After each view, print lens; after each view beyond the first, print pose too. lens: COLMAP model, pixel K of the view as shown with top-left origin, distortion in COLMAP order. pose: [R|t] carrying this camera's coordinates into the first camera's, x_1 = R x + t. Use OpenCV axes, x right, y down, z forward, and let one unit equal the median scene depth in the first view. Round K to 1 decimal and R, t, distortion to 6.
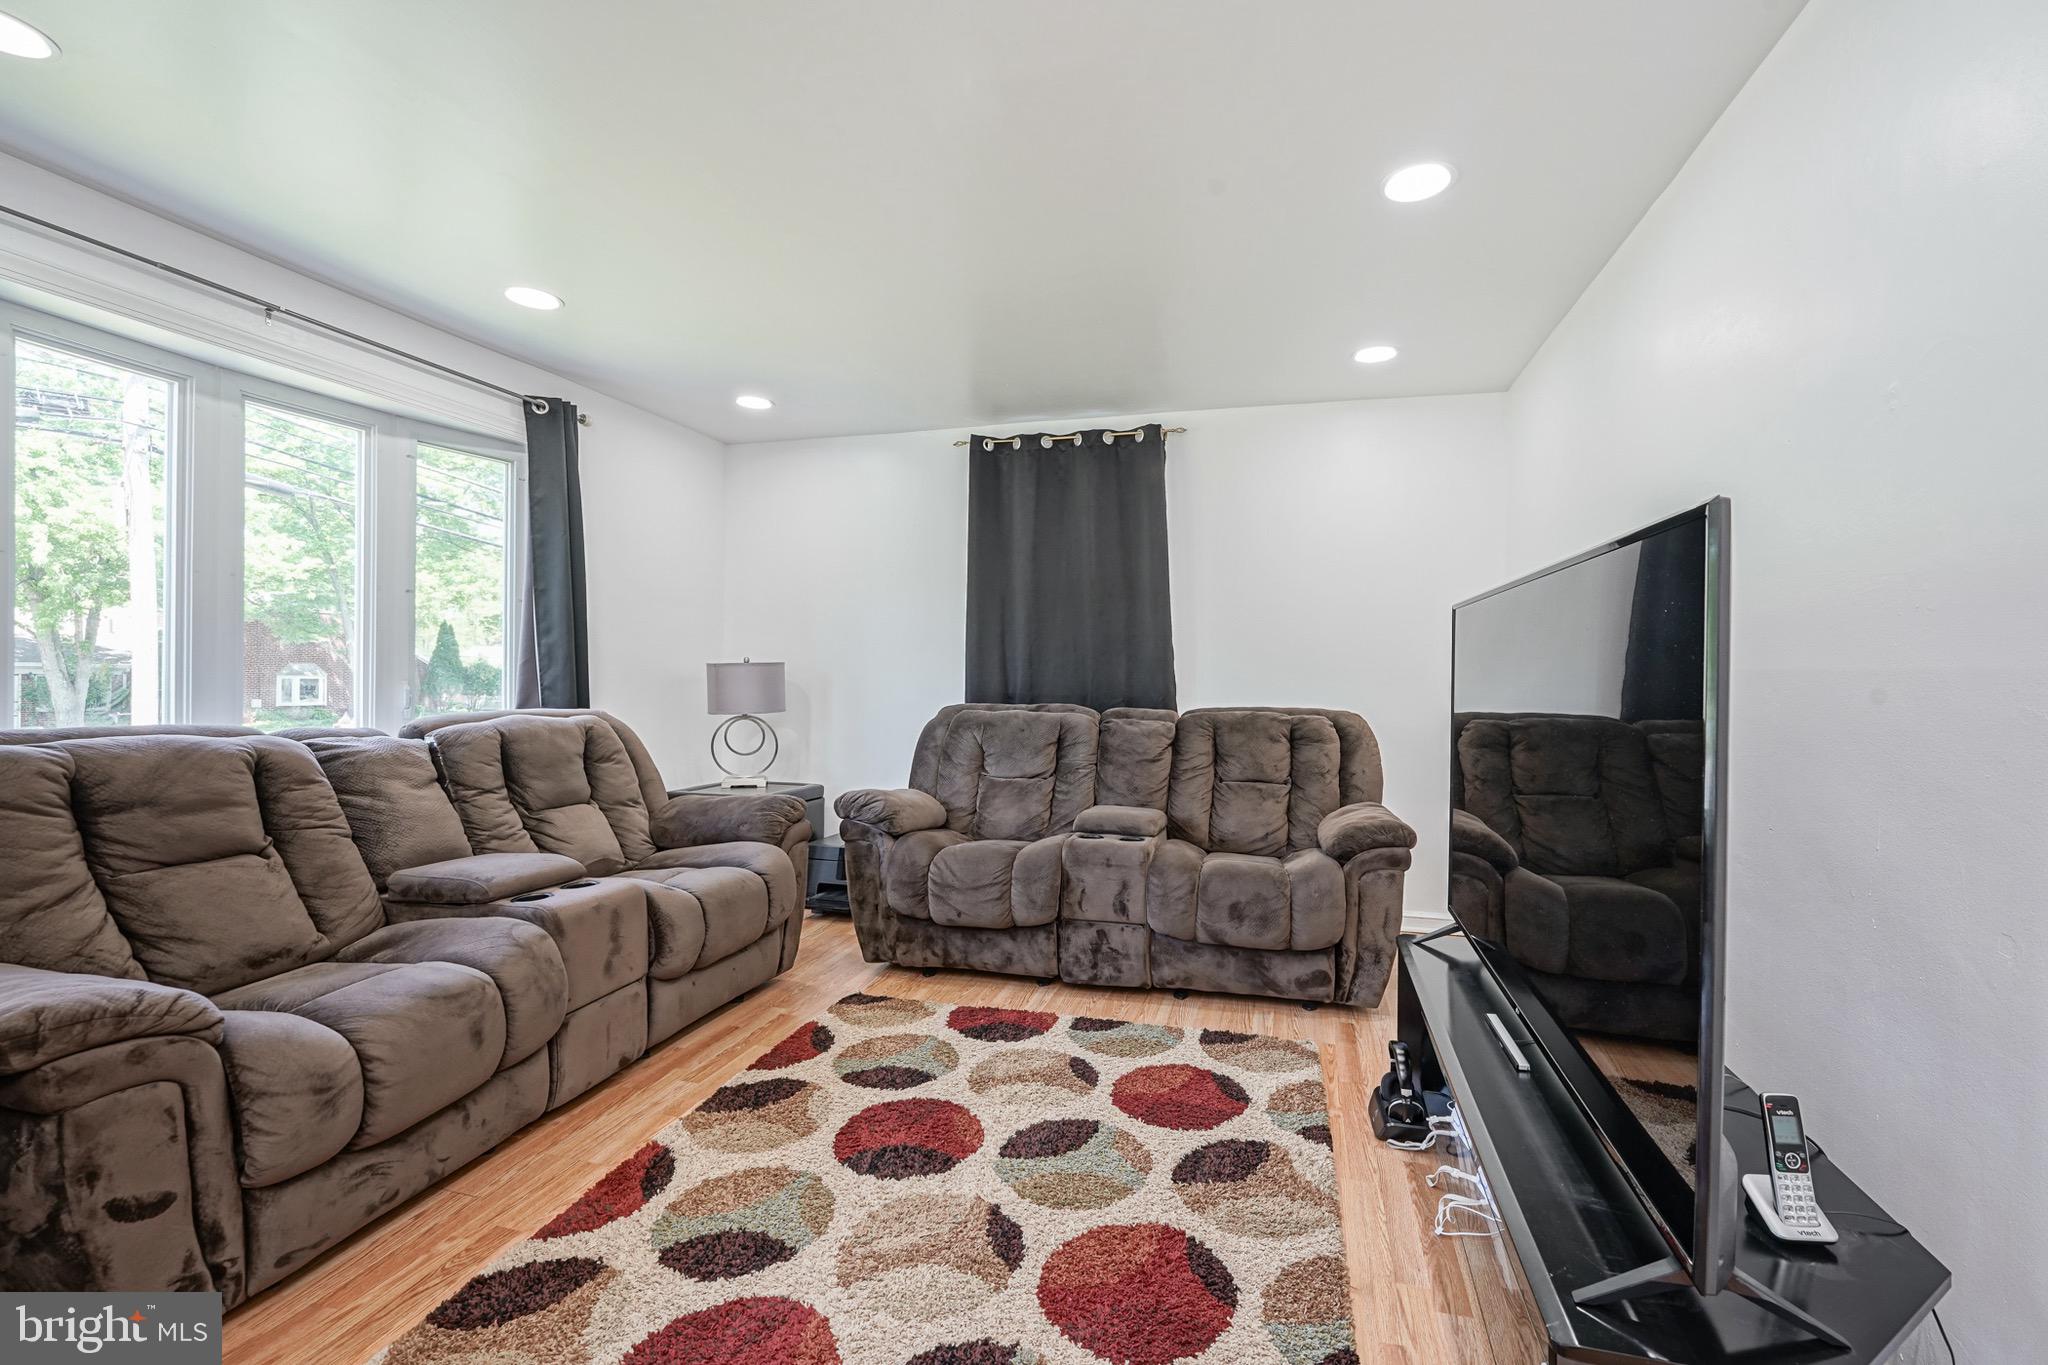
lens RADIAL K [[826.8, 0, 1114.4], [0, 826.8, 661.6], [0, 0, 1]] dist [0.000697, 0.000233]
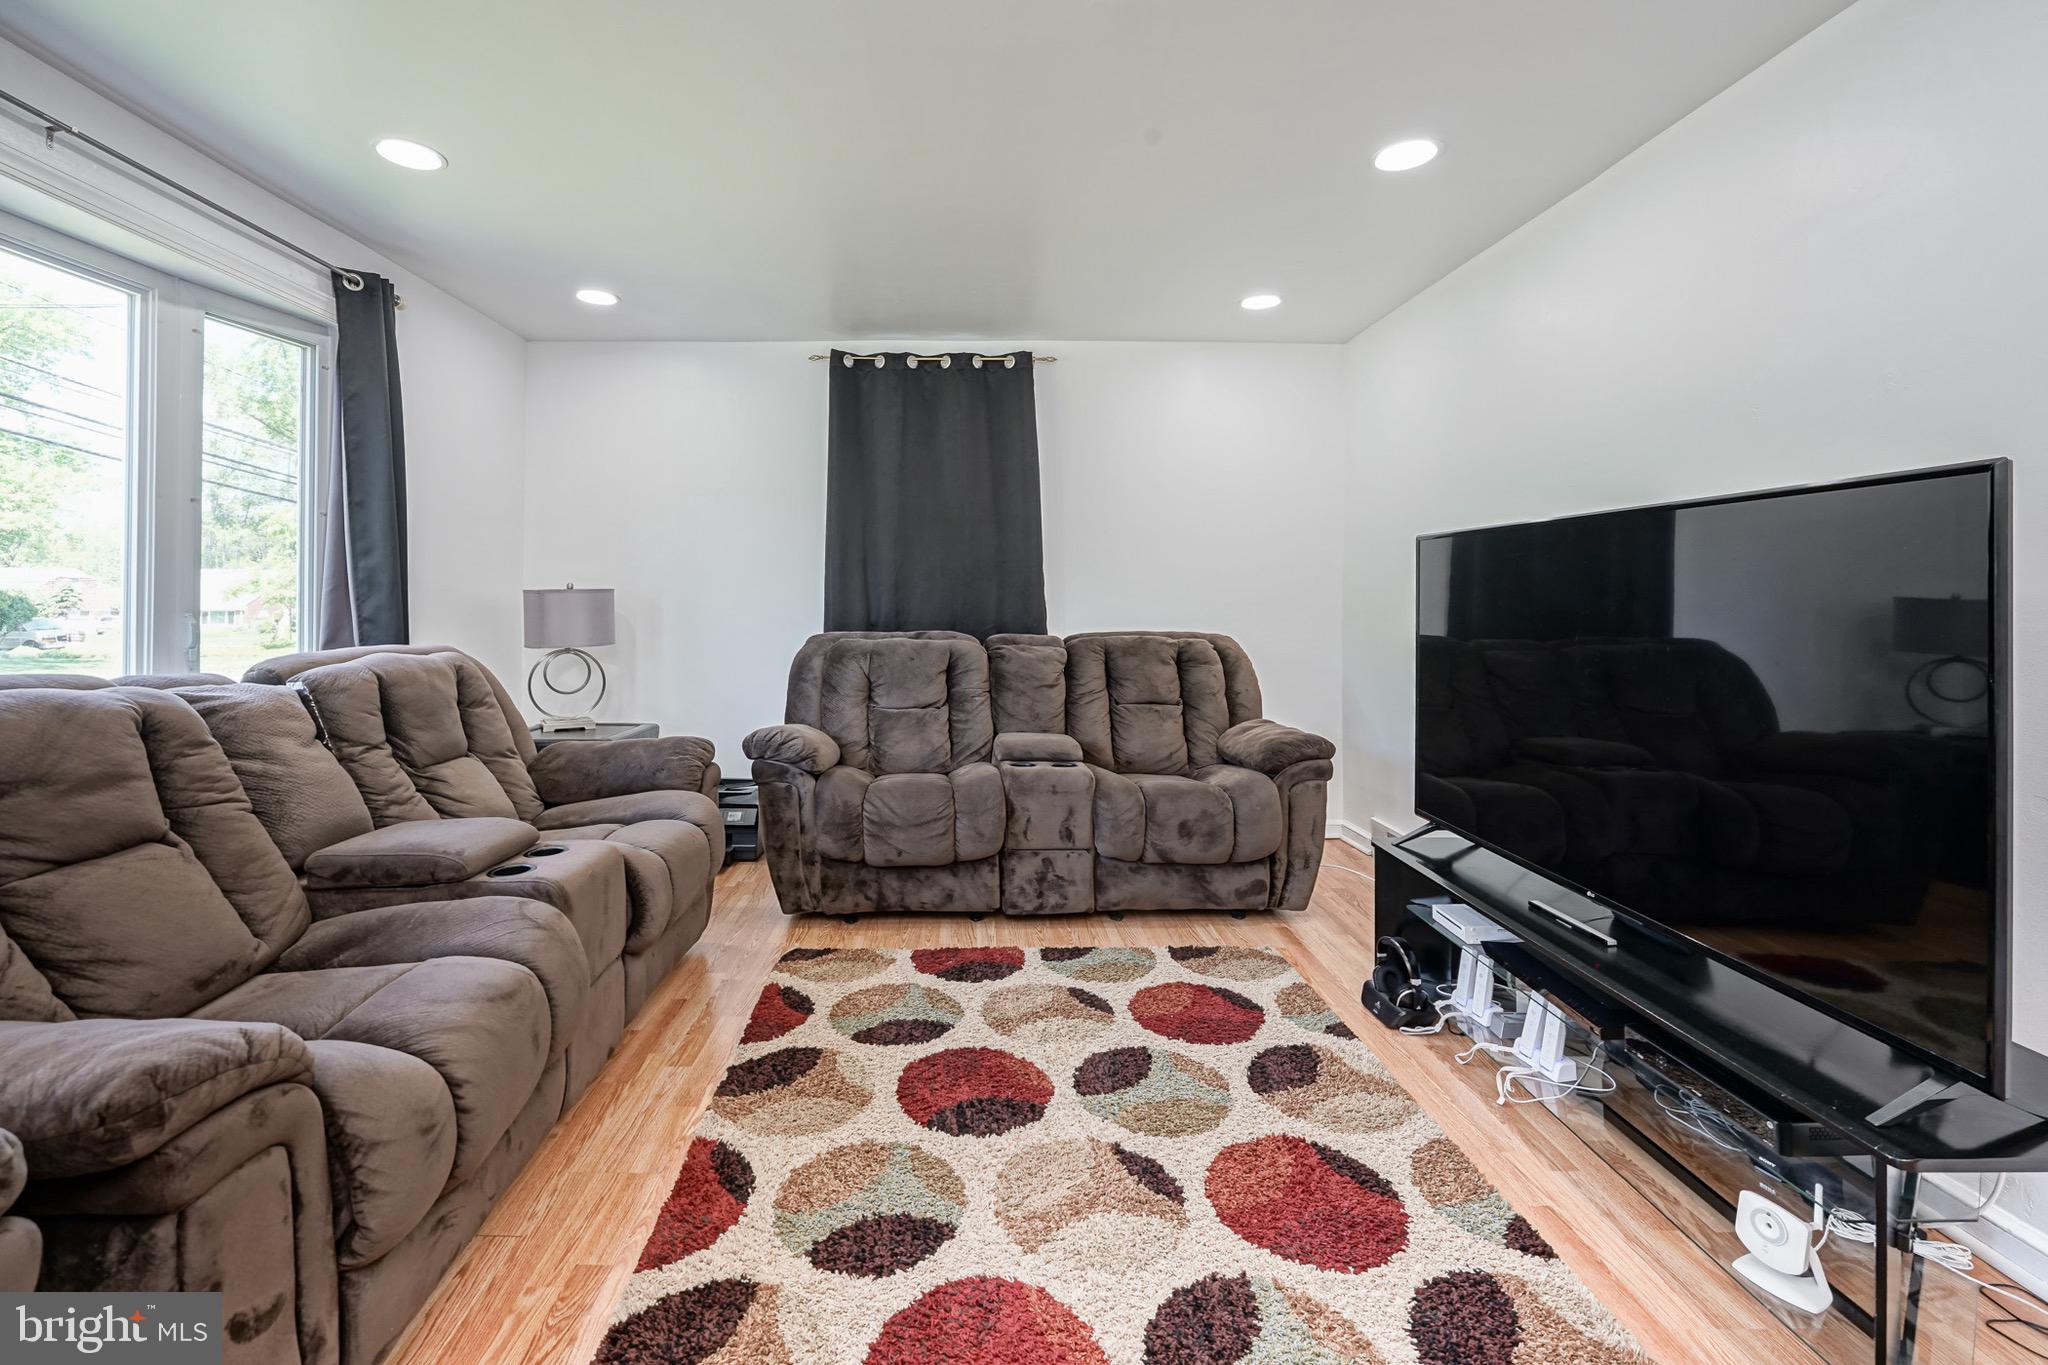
lens RADIAL K [[826.8, 0, 1005.2], [0, 826.8, 578.3], [0, 0, 1]] dist [0.000697, 0.000233]
pose [[0.970449, 0.001640, 0.241300, -0.356243], [0.000862, 0.999947, -0.010262, -0.001661], [-0.241304, 0.010167, 0.970396, 0.052159]]
